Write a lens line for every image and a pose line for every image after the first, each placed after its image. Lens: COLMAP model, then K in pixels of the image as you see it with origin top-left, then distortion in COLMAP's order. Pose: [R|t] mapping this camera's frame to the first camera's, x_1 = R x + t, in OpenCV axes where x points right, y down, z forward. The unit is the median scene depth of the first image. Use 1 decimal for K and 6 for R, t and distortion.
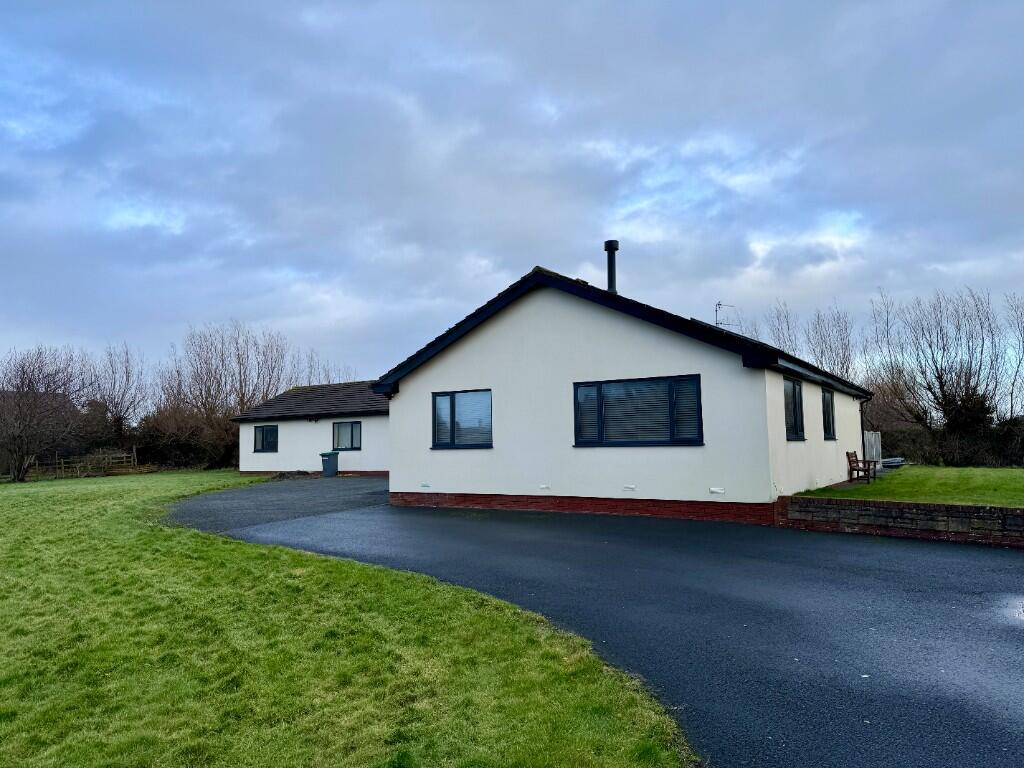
lens RADIAL K [[725.9, 0, 514.0], [0, 725.9, 400.2], [0, 0, 1]] dist [0.077441, -0.103831]
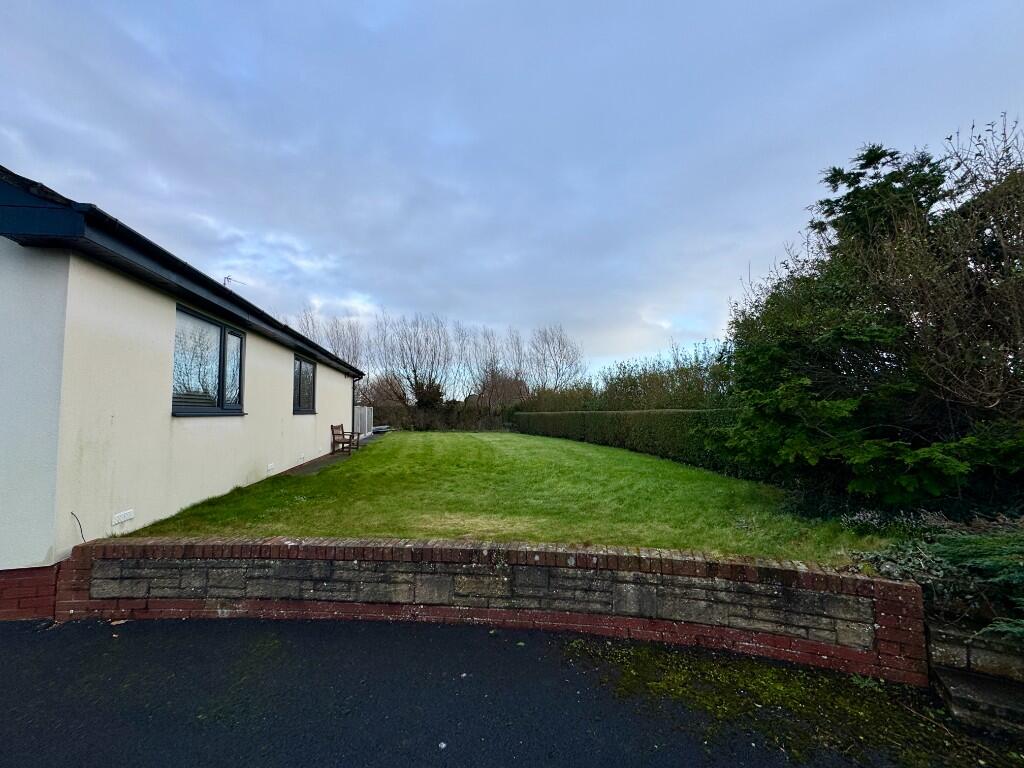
lens RADIAL K [[407.6, 0, 511.1], [0, 407.6, 384.4], [0, 0, 1]] dist [-0.001985, -0.000071]
pose [[0.725078, 0.052913, 0.686631, 0.257752], [-0.043426, 0.998573, -0.031093, 0.021668], [-0.687296, -0.007273, 0.726341, 0.442425]]
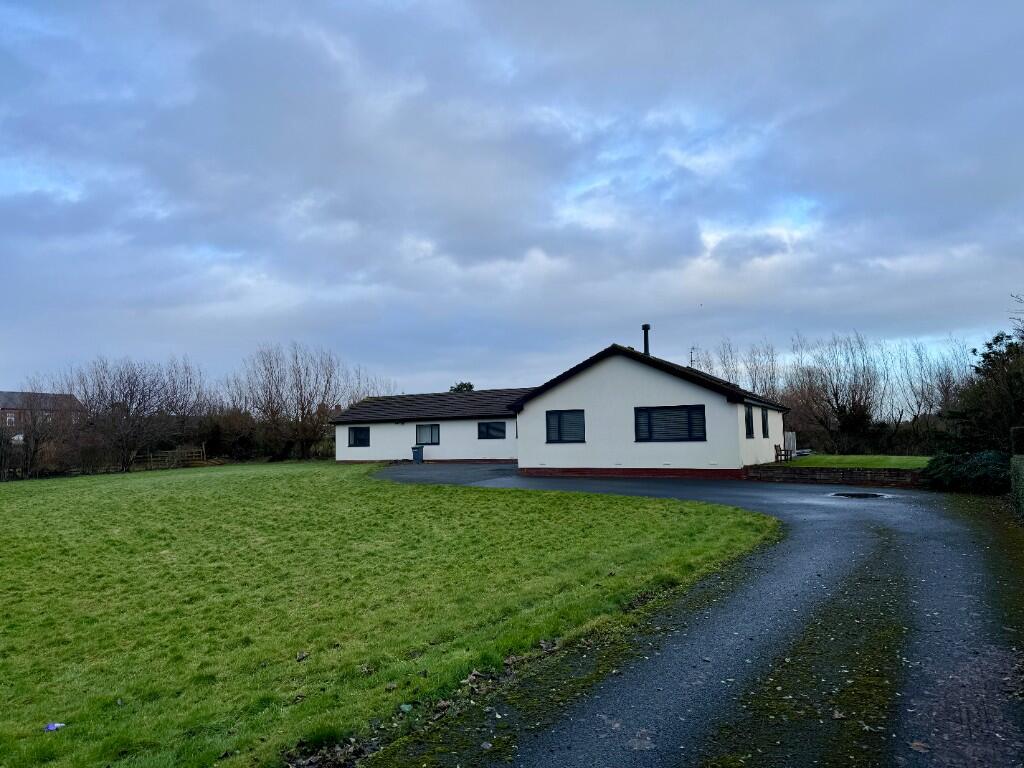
lens RADIAL K [[725.9, 0, 514.0], [0, 725.9, 400.2], [0, 0, 1]] dist [0.077441, -0.103831]
pose [[0.996086, 0.003101, 0.088333, -0.309275], [-0.003518, 0.999983, 0.004565, -0.039311], [-0.088317, -0.004858, 0.996081, -0.657530]]
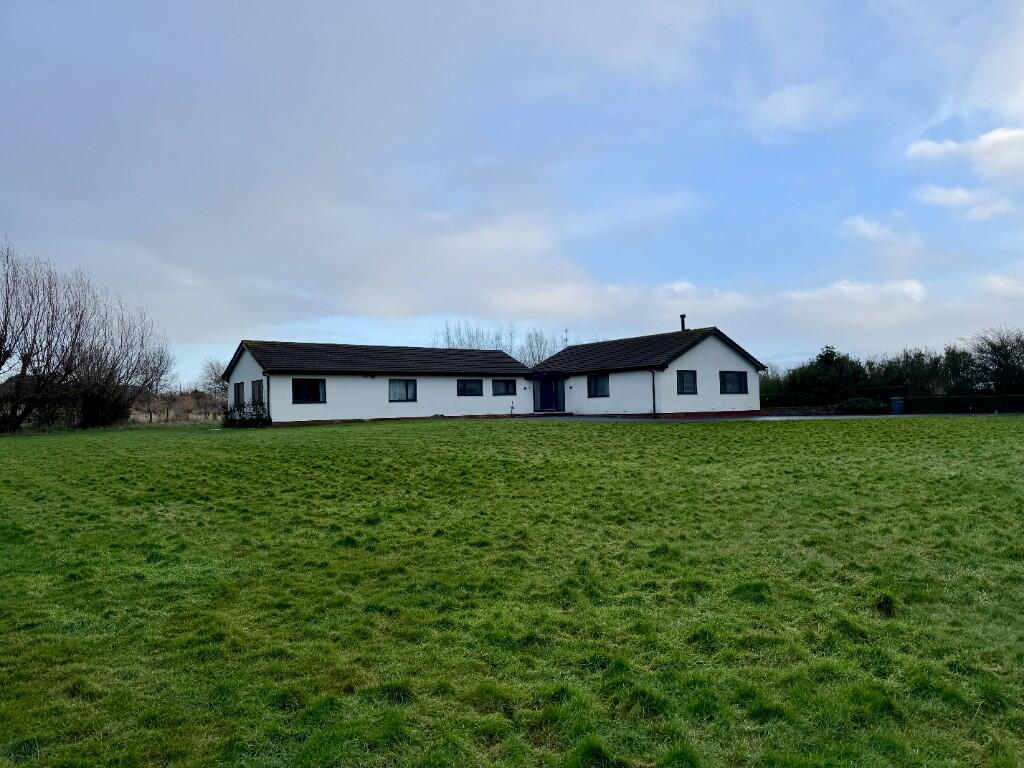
lens RADIAL K [[725.9, 0, 514.0], [0, 725.9, 400.2], [0, 0, 1]] dist [0.077441, -0.103831]
pose [[0.346313, 0.018775, 0.937931, -2.251706], [-0.040446, 0.999169, -0.005067, 0.107016], [-0.937247, -0.036180, 0.346784, 0.605990]]
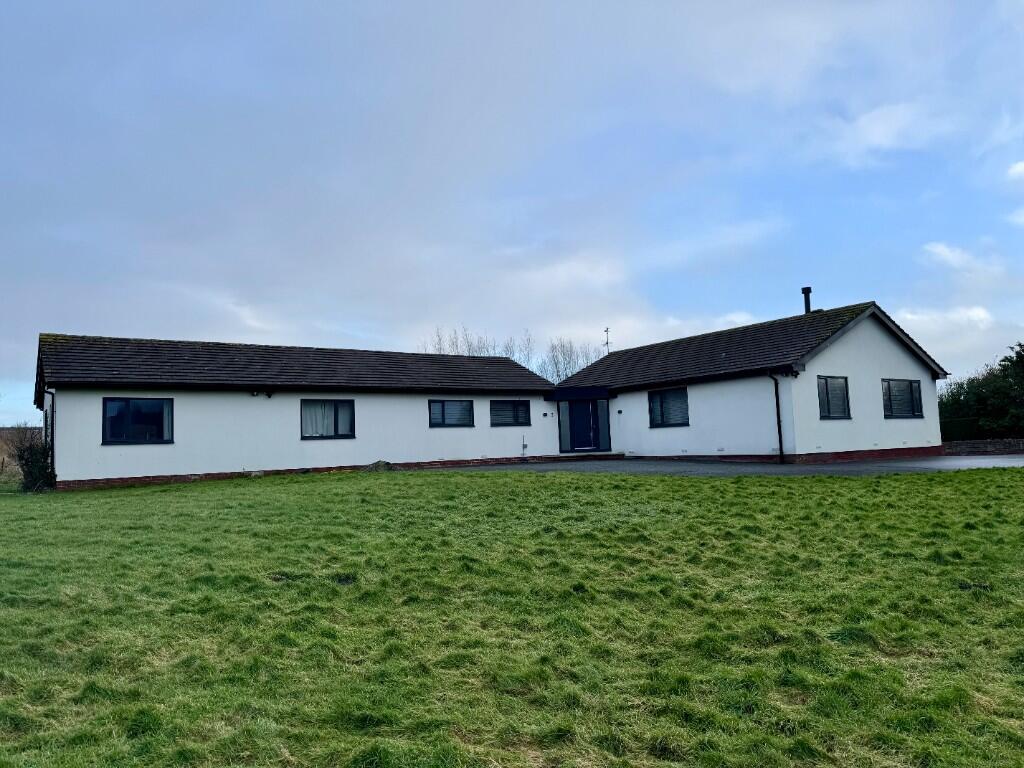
lens RADIAL K [[725.9, 0, 514.0], [0, 725.9, 400.2], [0, 0, 1]] dist [0.077441, -0.103831]
pose [[0.383146, 0.060213, 0.921723, -1.374604], [-0.026995, 0.998177, -0.053986, 0.106611], [-0.923293, -0.004197, 0.384073, 0.897050]]
